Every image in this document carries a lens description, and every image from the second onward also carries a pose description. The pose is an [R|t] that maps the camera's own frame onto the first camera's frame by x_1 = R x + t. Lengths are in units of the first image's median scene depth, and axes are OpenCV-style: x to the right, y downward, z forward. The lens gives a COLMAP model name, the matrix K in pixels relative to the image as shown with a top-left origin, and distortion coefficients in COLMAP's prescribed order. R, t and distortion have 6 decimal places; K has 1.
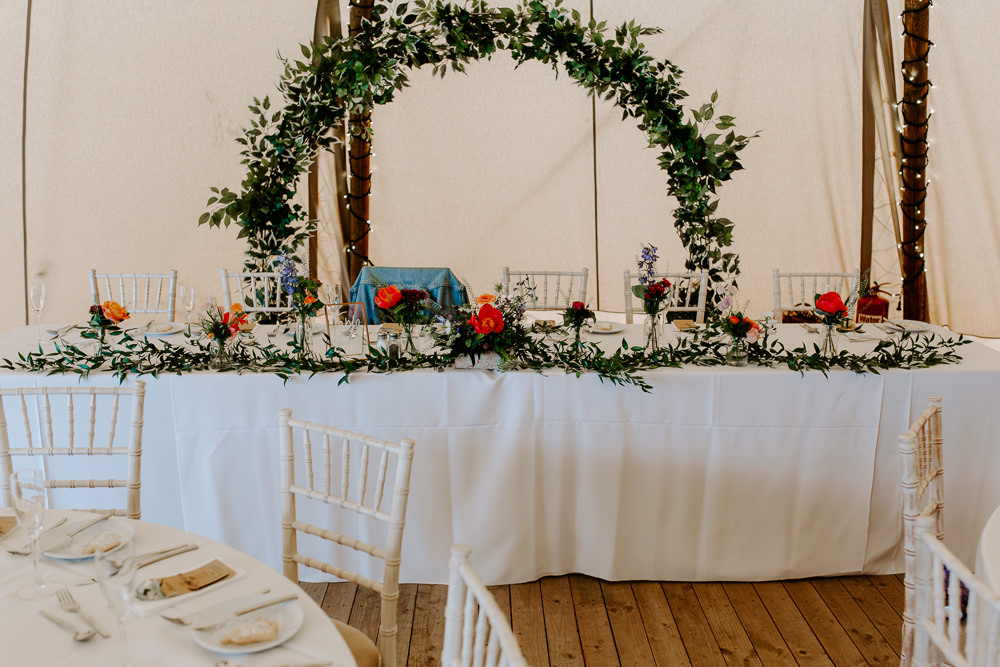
lens RADIAL K [[934.2, 0, 500.0], [0, 934.2, 333.5], [0, 0, 1]] dist [-0.001868, 0.005628]
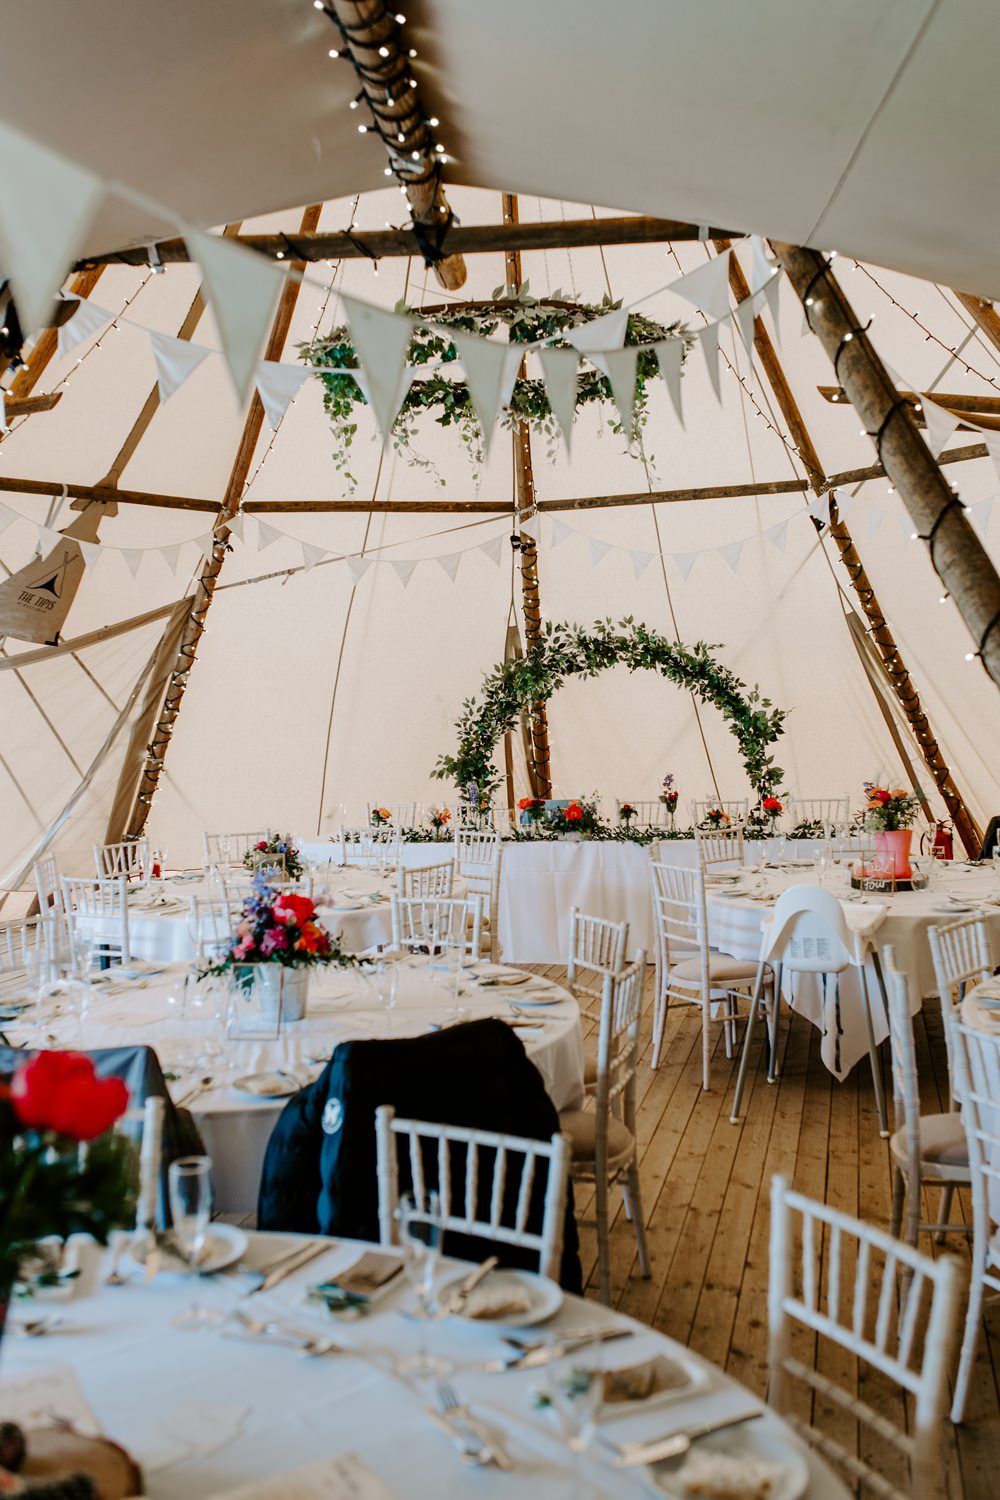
lens RADIAL K [[1401.4, 0, 500.0], [0, 1401.4, 750.0], [0, 0, 1]] dist [-0.001868, 0.005628]
pose [[0.964149, -0.026052, -0.264078, 0.415618], [-0.024721, 0.982023, -0.187135, 0.276075], [0.264206, 0.186955, 0.946173, -1.210575]]
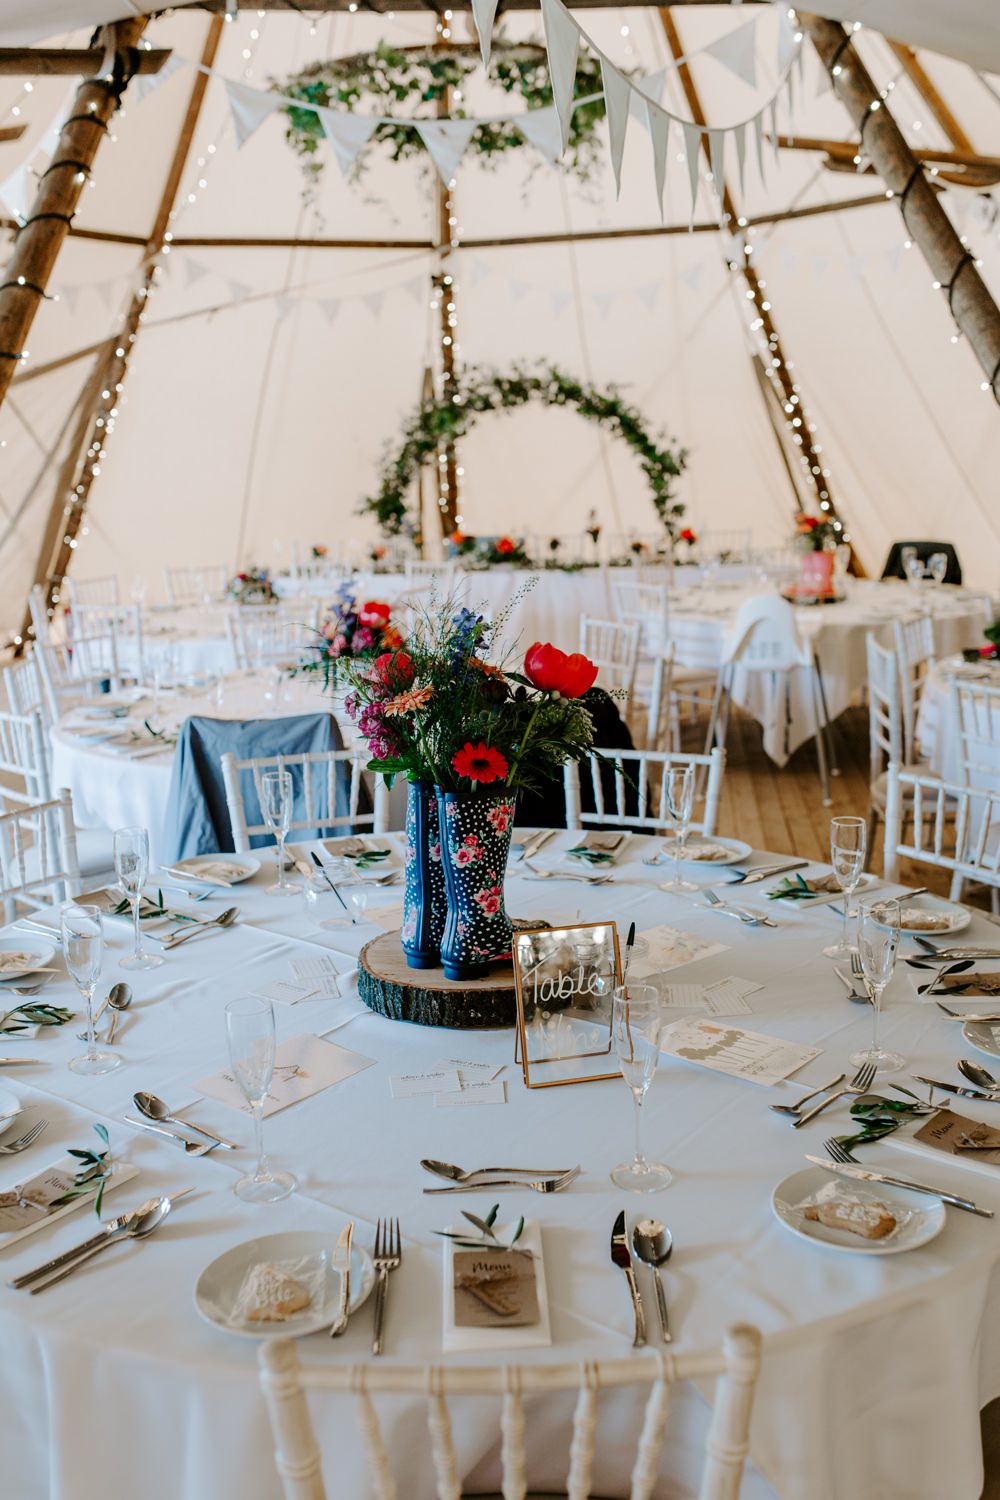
lens RADIAL K [[1420.7, 0, 500.0], [0, 1420.7, 750.0], [0, 0, 1]] dist [-0.009176, 0.014330]
pose [[0.989515, -0.011105, -0.144000, 0.286613], [0.009002, 0.999843, -0.015247, 0.330907], [0.144147, 0.013791, 0.989460, -1.410231]]
